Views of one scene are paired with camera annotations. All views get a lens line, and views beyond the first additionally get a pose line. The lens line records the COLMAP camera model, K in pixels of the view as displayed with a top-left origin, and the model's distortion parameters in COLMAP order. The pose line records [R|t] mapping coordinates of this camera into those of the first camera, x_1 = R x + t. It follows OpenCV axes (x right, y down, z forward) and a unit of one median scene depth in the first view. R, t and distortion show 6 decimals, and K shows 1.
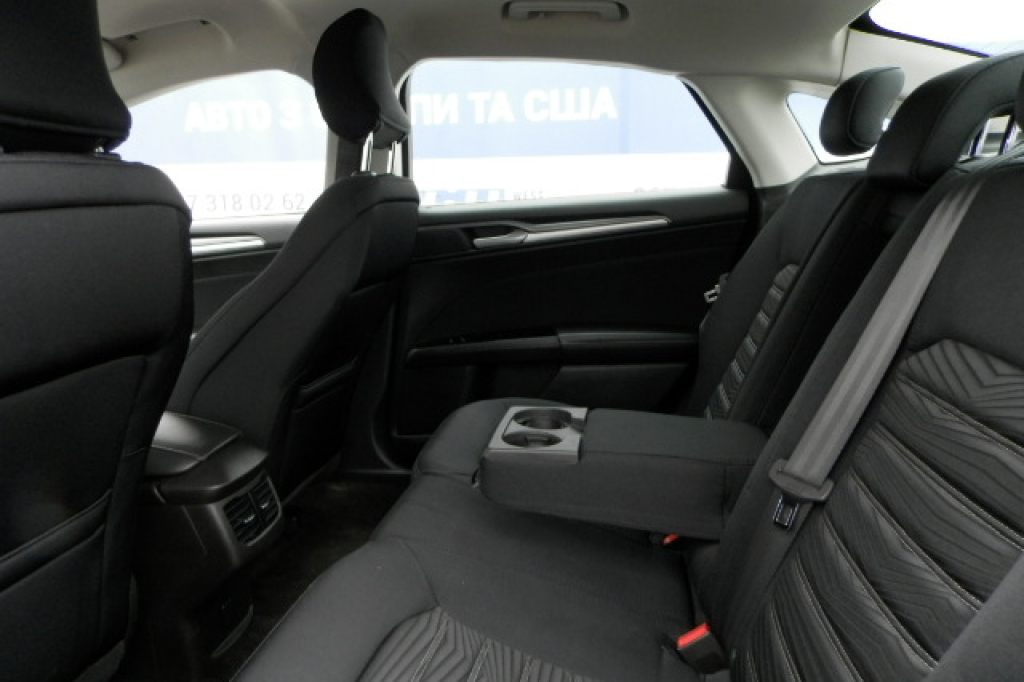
lens RADIAL K [[753.9, 0, 512.0], [0, 753.9, 341.0], [0, 0, 1]] dist [0.002354, 0.004067]
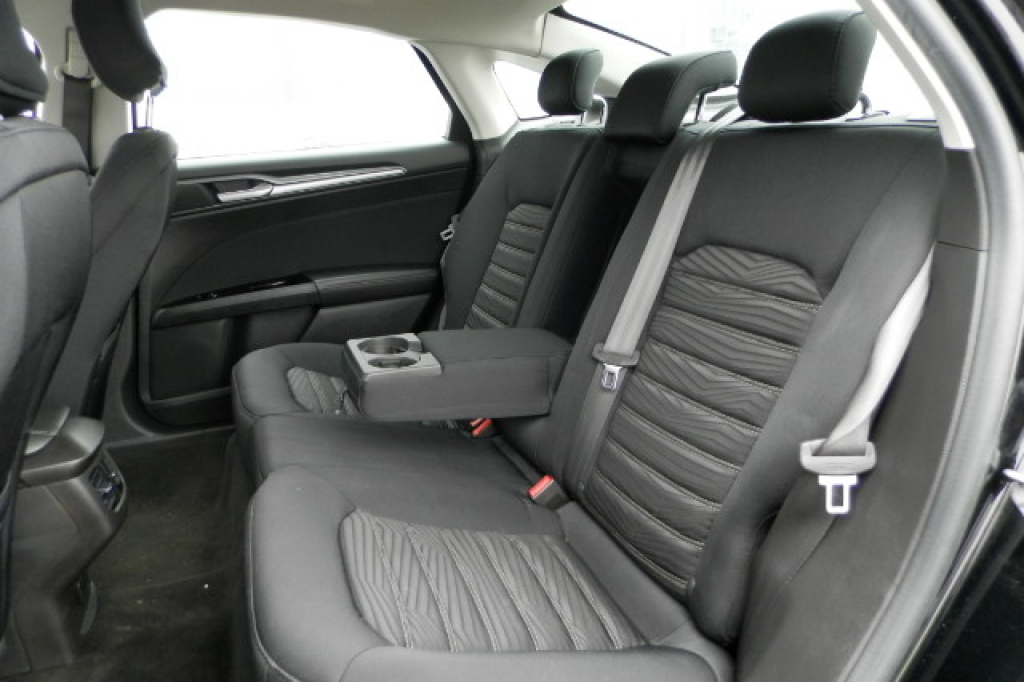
lens RADIAL K [[737.4, 0, 512.0], [0, 737.4, 341.0], [0, 0, 1]] dist [-0.006855, -0.002037]
pose [[0.878587, -0.132363, 0.458874, -0.209399], [0.098700, 0.990407, 0.096707, 0.002794], [-0.467273, -0.039675, 0.883223, -0.066610]]
